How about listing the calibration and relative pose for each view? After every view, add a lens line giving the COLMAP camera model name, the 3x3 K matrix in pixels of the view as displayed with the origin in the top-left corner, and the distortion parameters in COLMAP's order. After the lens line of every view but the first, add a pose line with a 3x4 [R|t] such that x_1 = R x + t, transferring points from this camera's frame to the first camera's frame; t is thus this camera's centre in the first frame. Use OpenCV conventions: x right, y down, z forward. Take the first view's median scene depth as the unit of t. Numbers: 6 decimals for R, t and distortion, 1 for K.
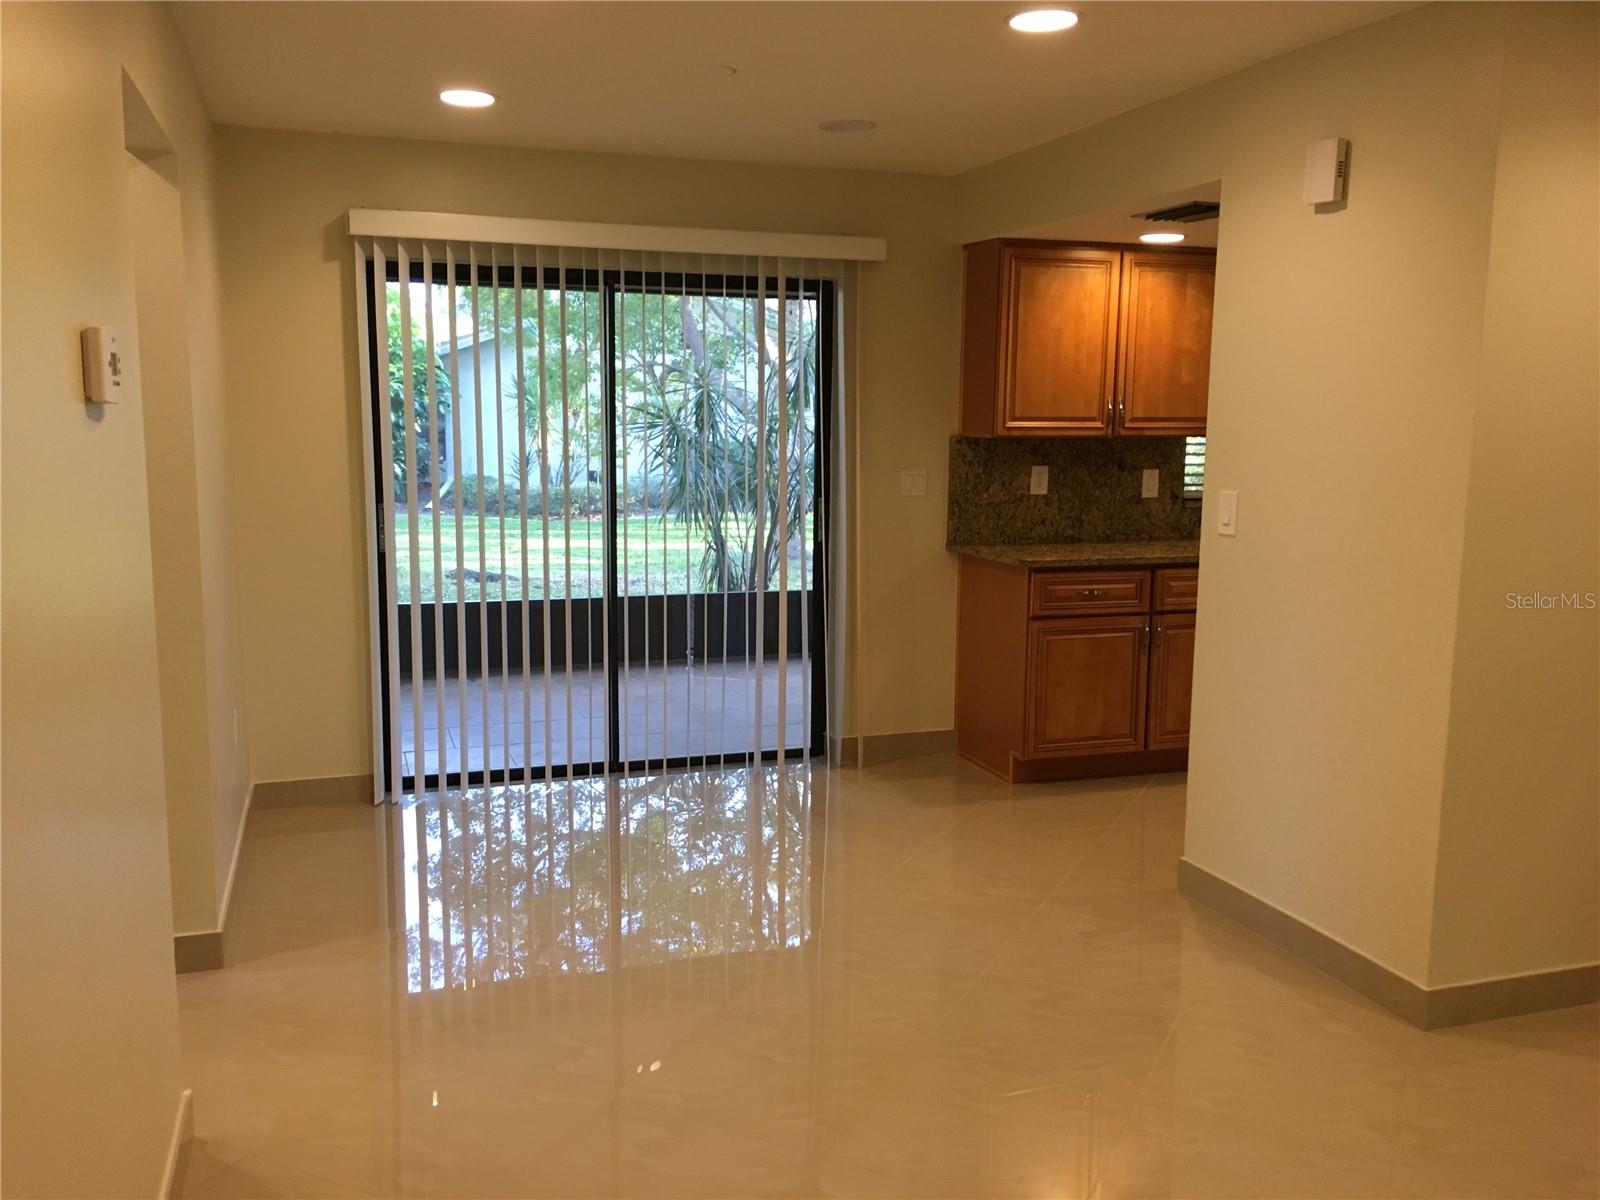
lens RADIAL K [[1356.3, 0, 793.5], [0, 1356.3, 599.1], [0, 0, 1]] dist [0.028909, -0.005748]
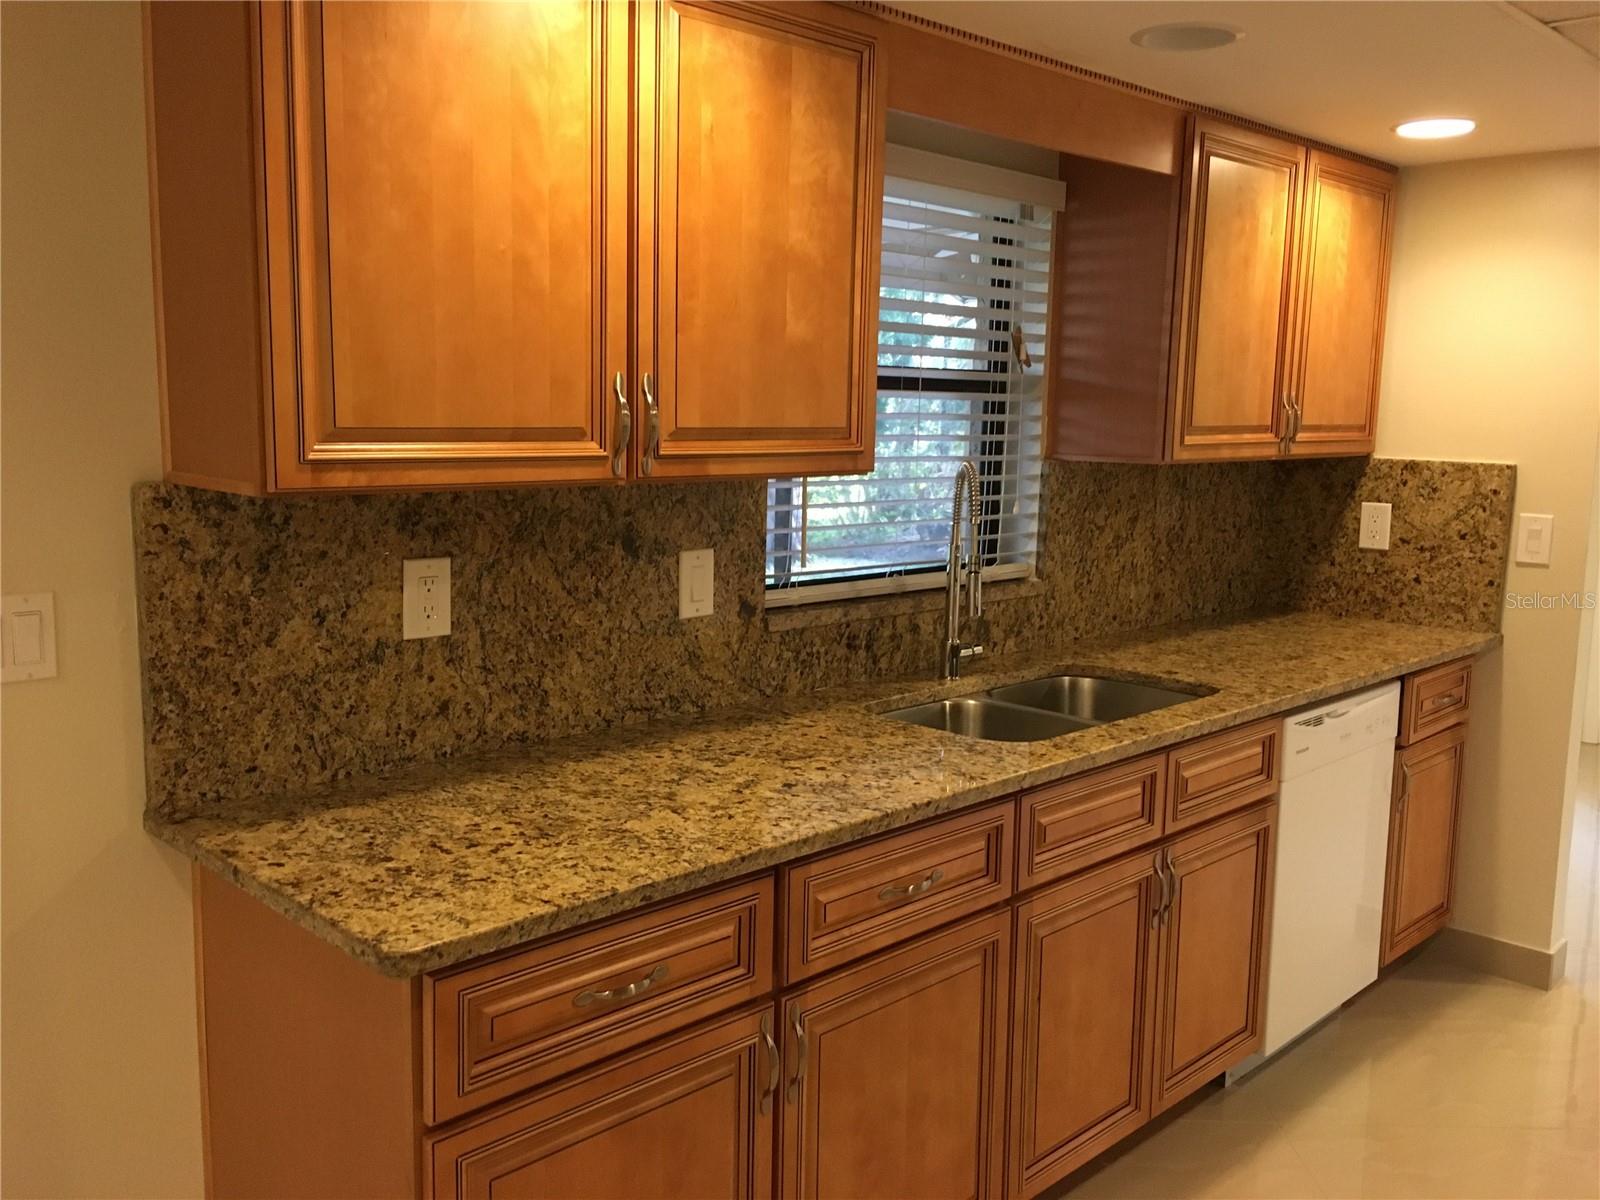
lens RADIAL K [[1356.3, 0, 793.7], [0, 1356.3, 602.3], [0, 0, 1]] dist [0.028909, -0.005748]
pose [[0.900719, -0.054824, 0.430928, 0.116245], [0.051046, 0.998489, 0.020334, -0.091656], [-0.431392, 0.003682, 0.902157, 0.649666]]
